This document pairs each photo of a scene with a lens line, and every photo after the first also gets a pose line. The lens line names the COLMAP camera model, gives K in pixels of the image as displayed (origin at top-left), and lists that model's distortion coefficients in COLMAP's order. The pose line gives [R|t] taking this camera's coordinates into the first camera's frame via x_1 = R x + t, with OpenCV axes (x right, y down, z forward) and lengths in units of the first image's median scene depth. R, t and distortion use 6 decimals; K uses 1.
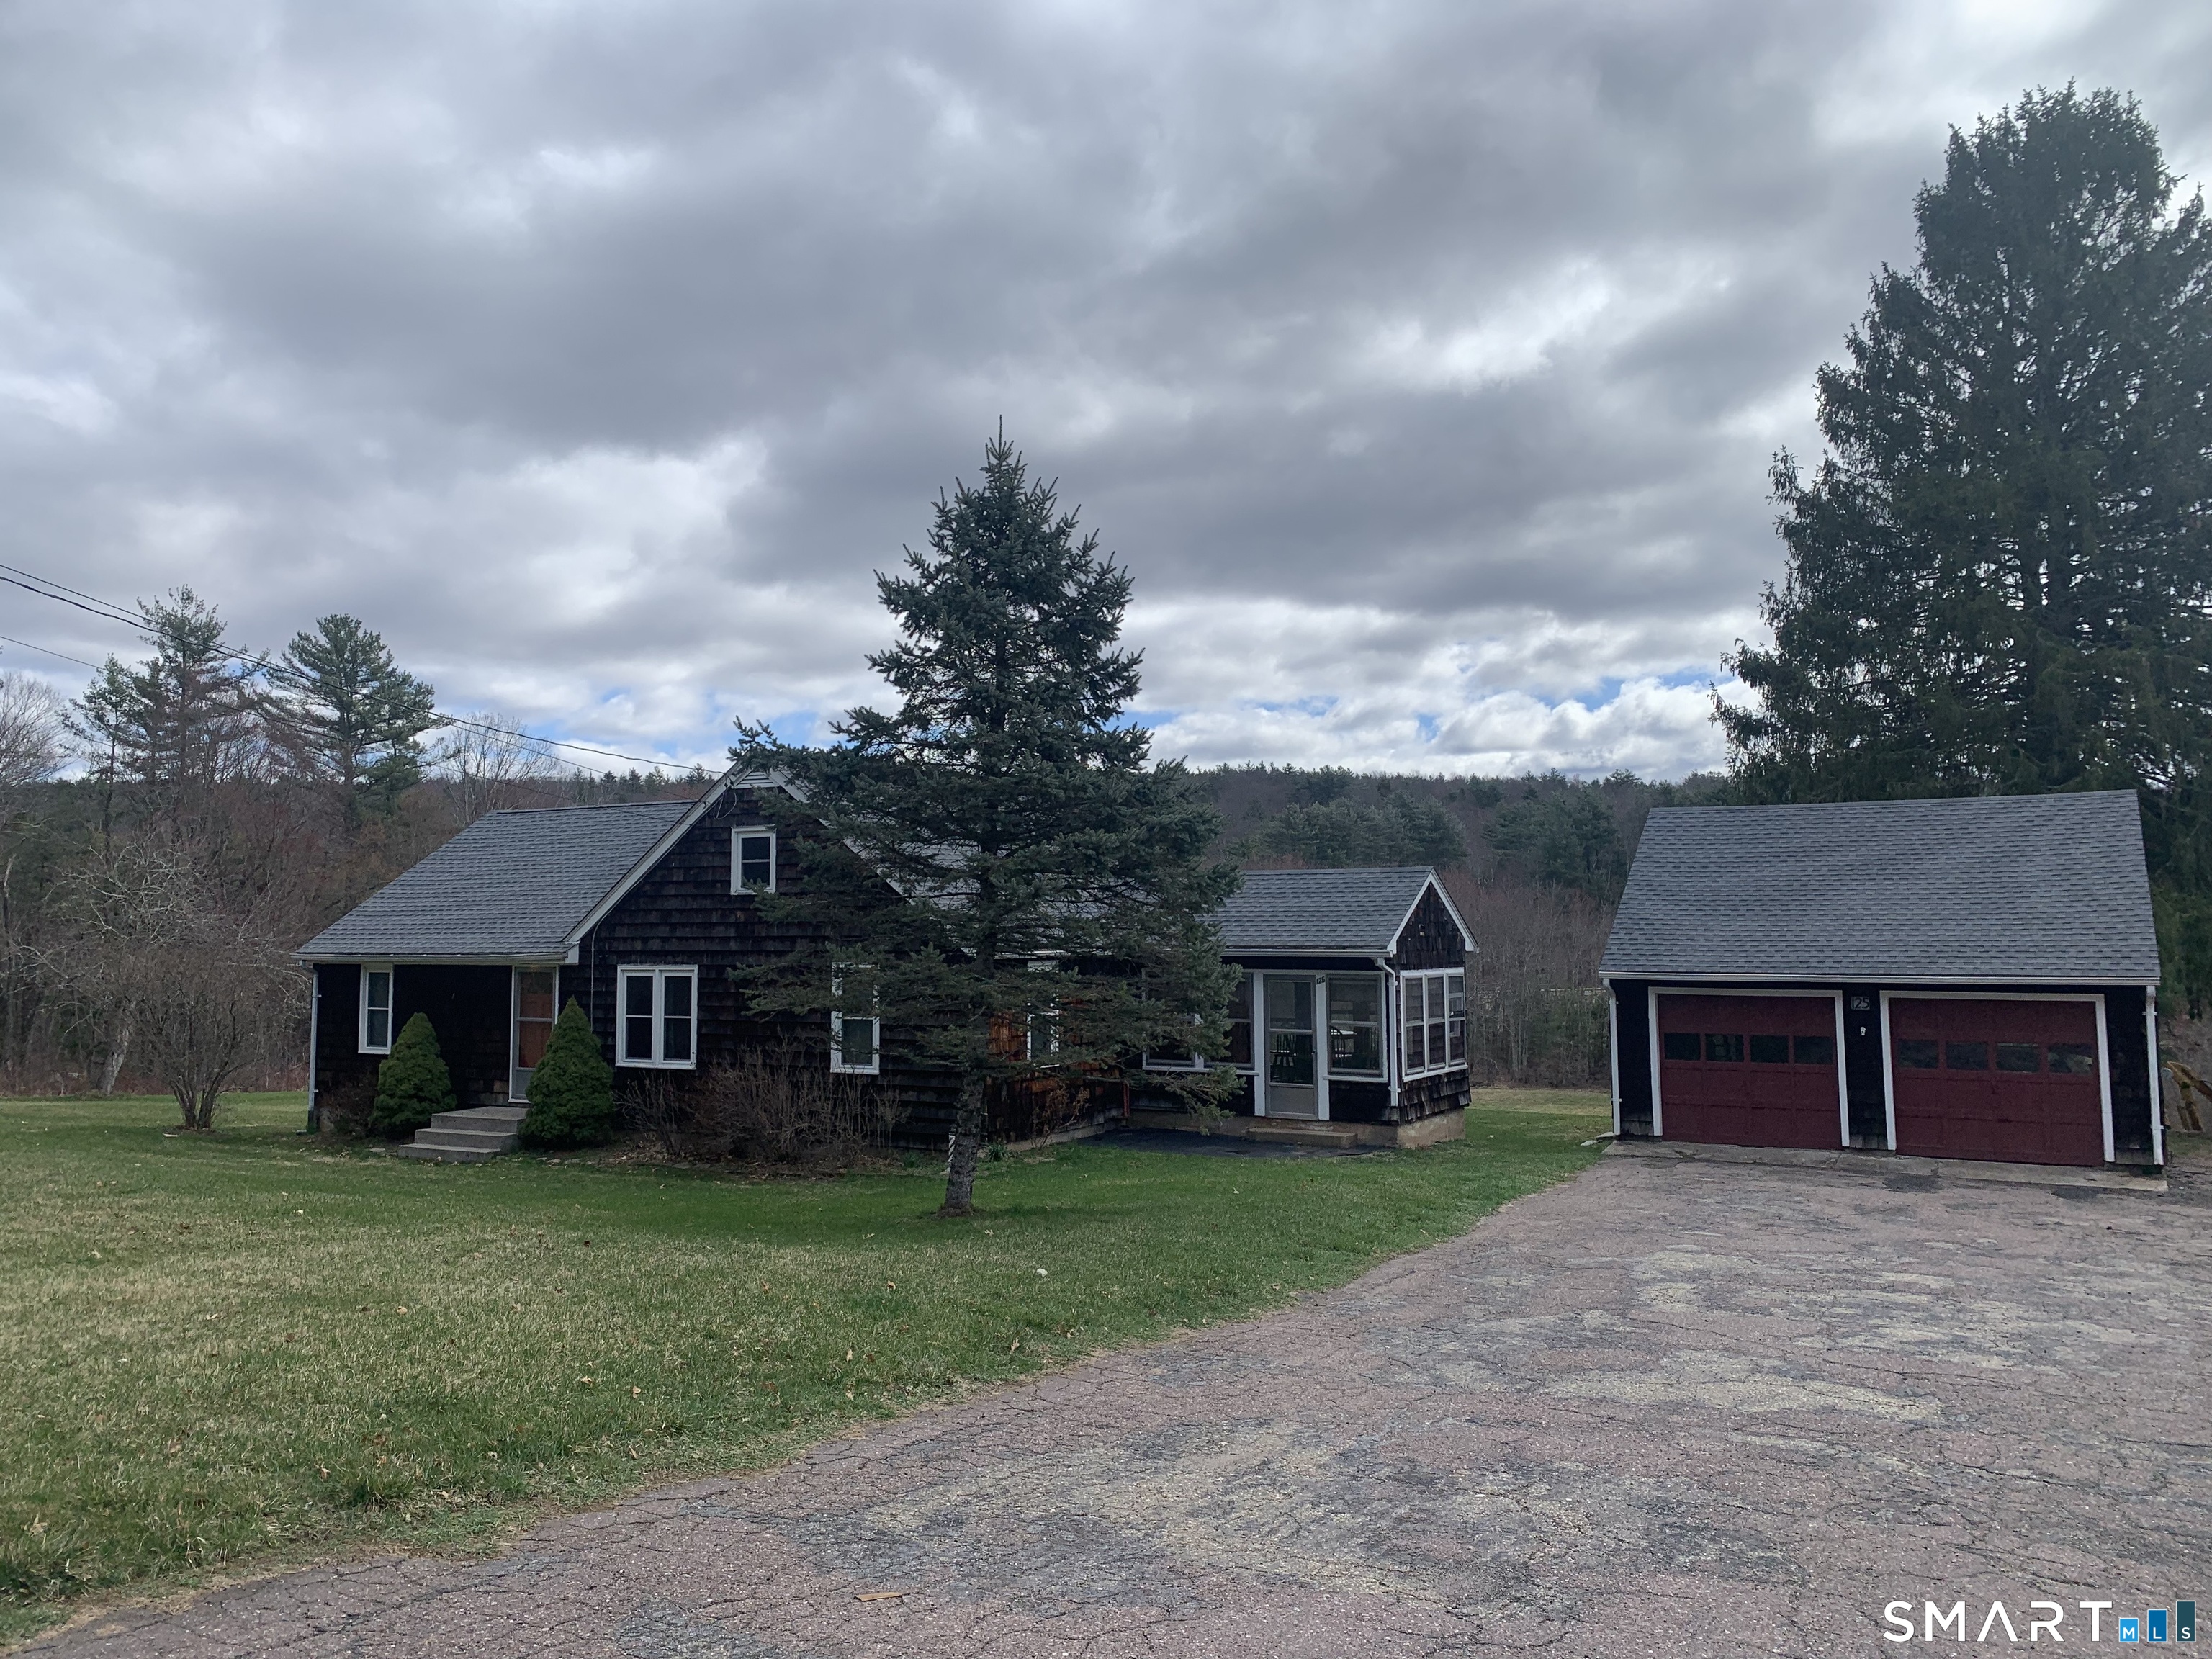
lens RADIAL K [[1659.4, 0, 1099.9], [0, 1659.4, 798.1], [0, 0, 1]] dist [0.042828, -0.079822]
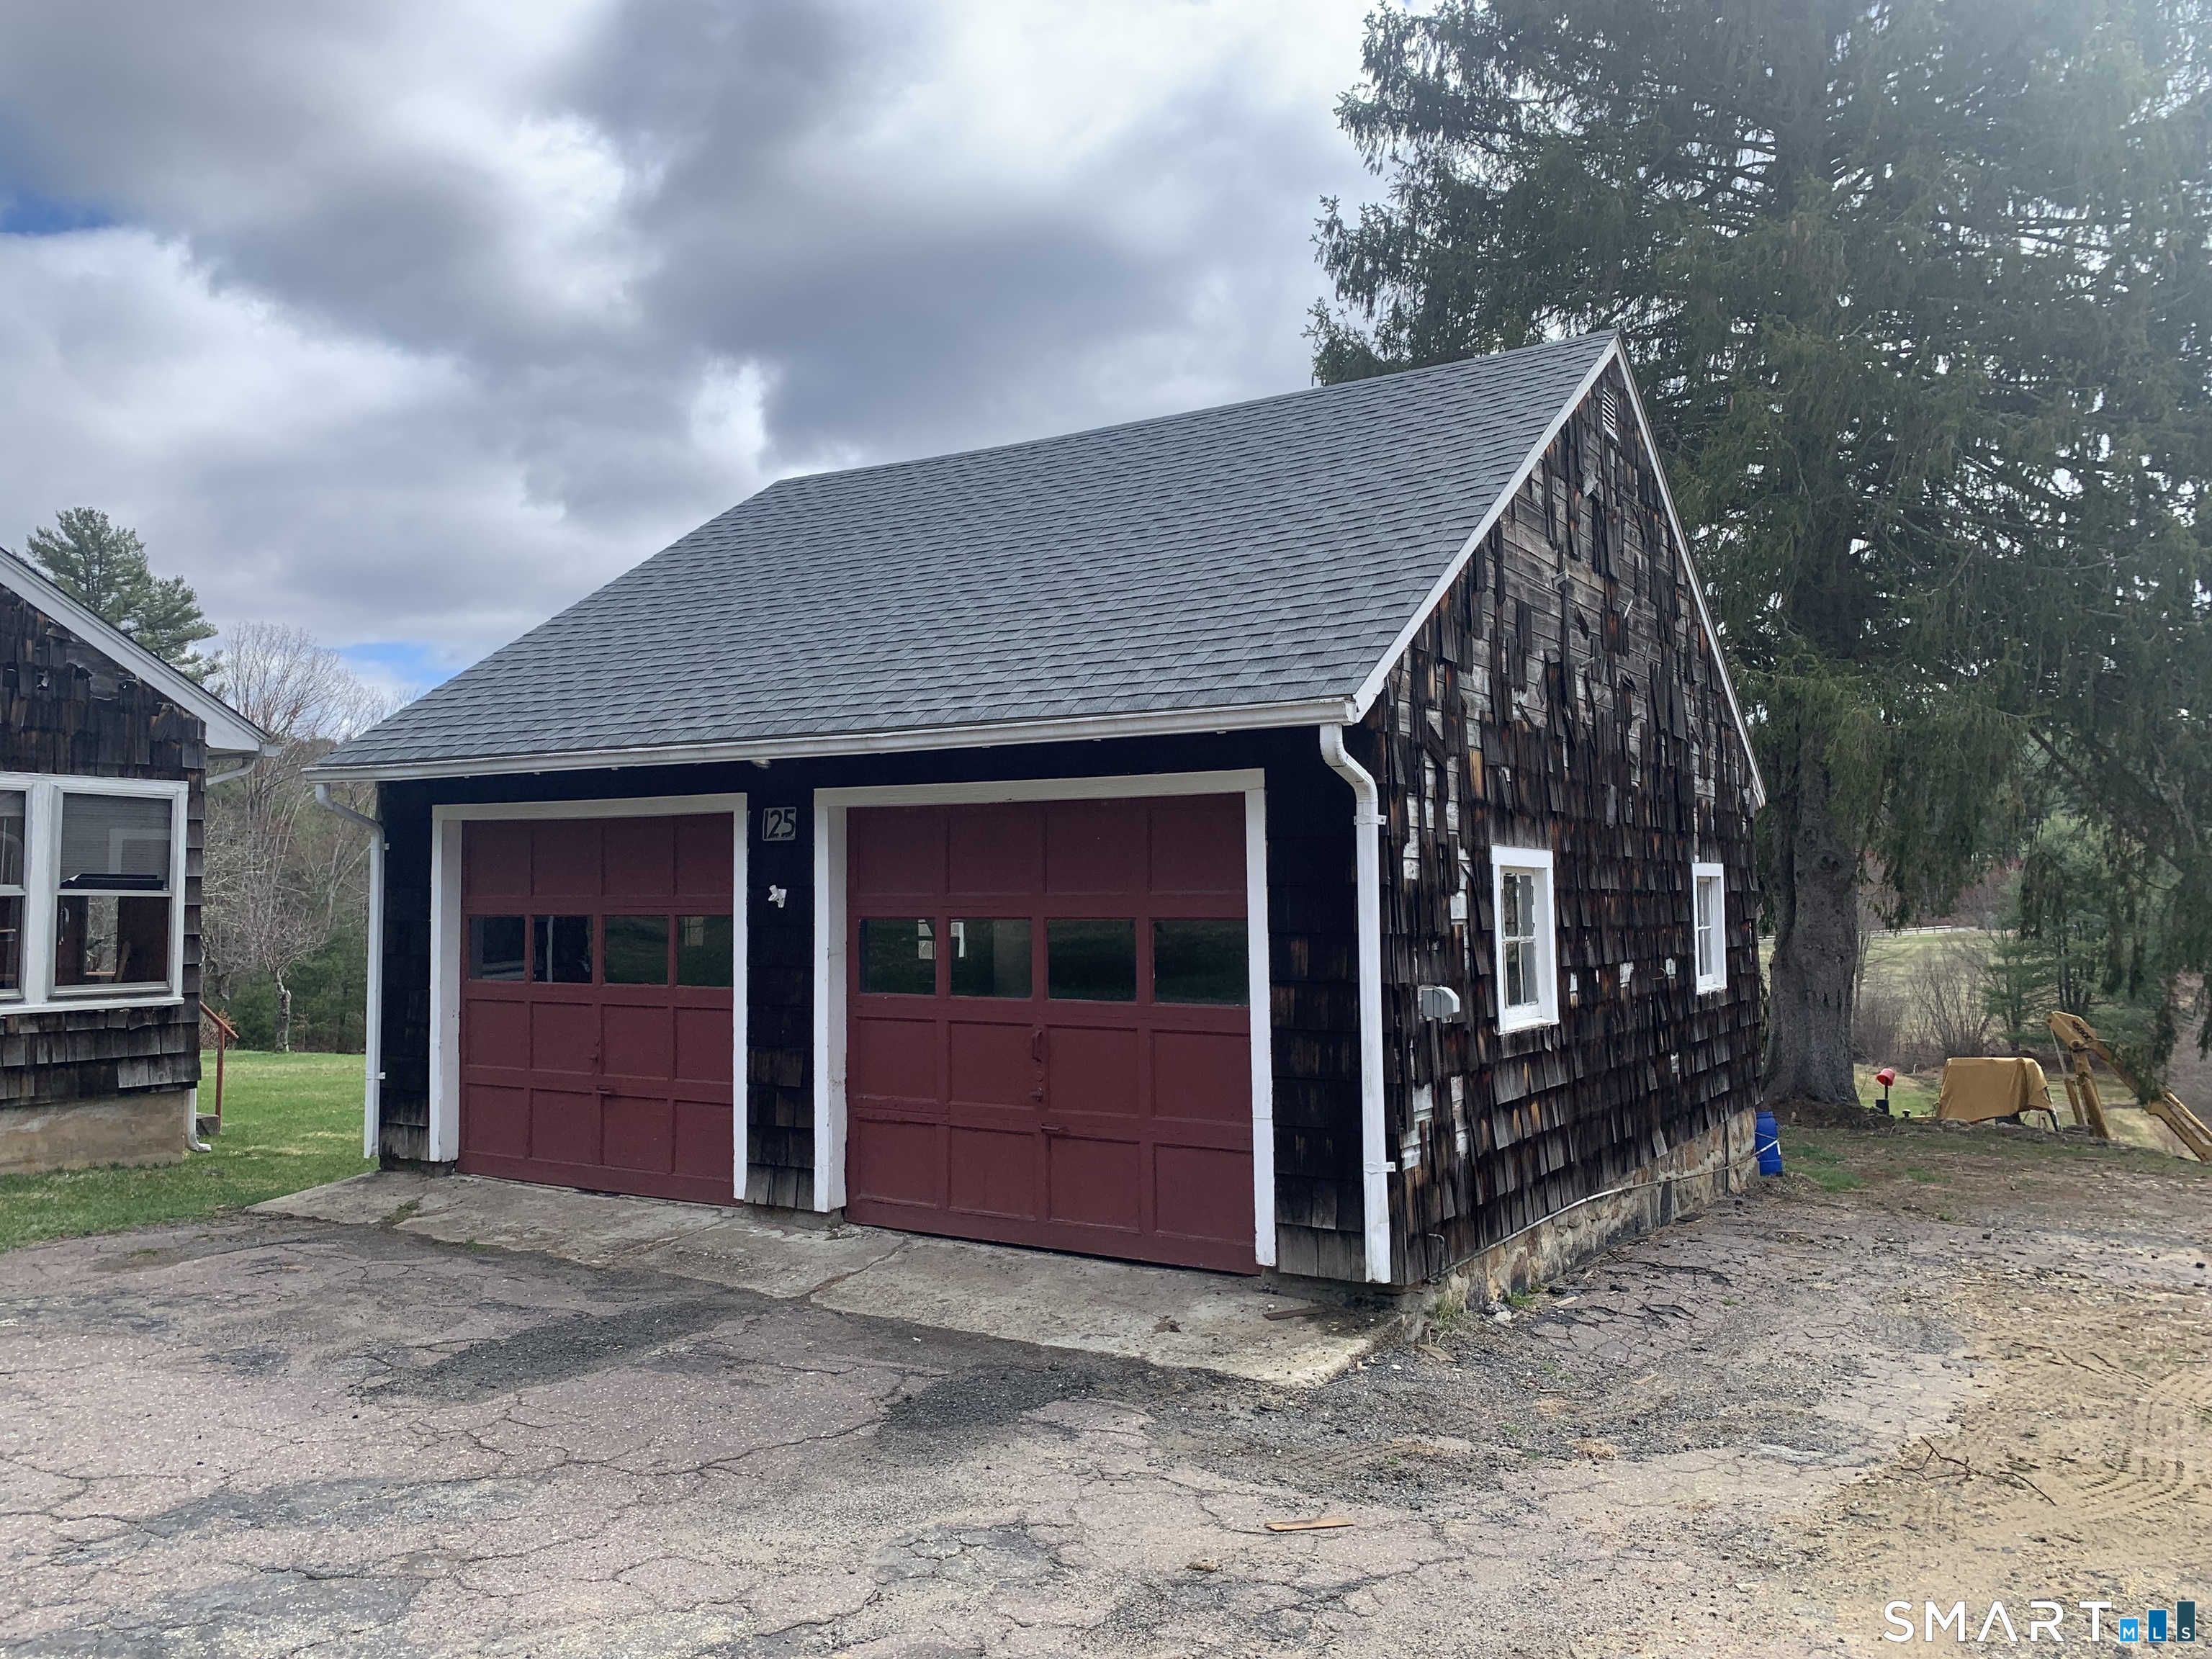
lens RADIAL K [[1710.4, 0, 1106.0], [0, 1710.4, 829.5], [0, 0, 1]] dist [0.036362, -0.005671]
pose [[0.999801, -0.001369, -0.019915, 0.494756], [0.002258, 0.998999, 0.044677, 0.098173], [0.019834, -0.044713, 0.998803, 0.561337]]
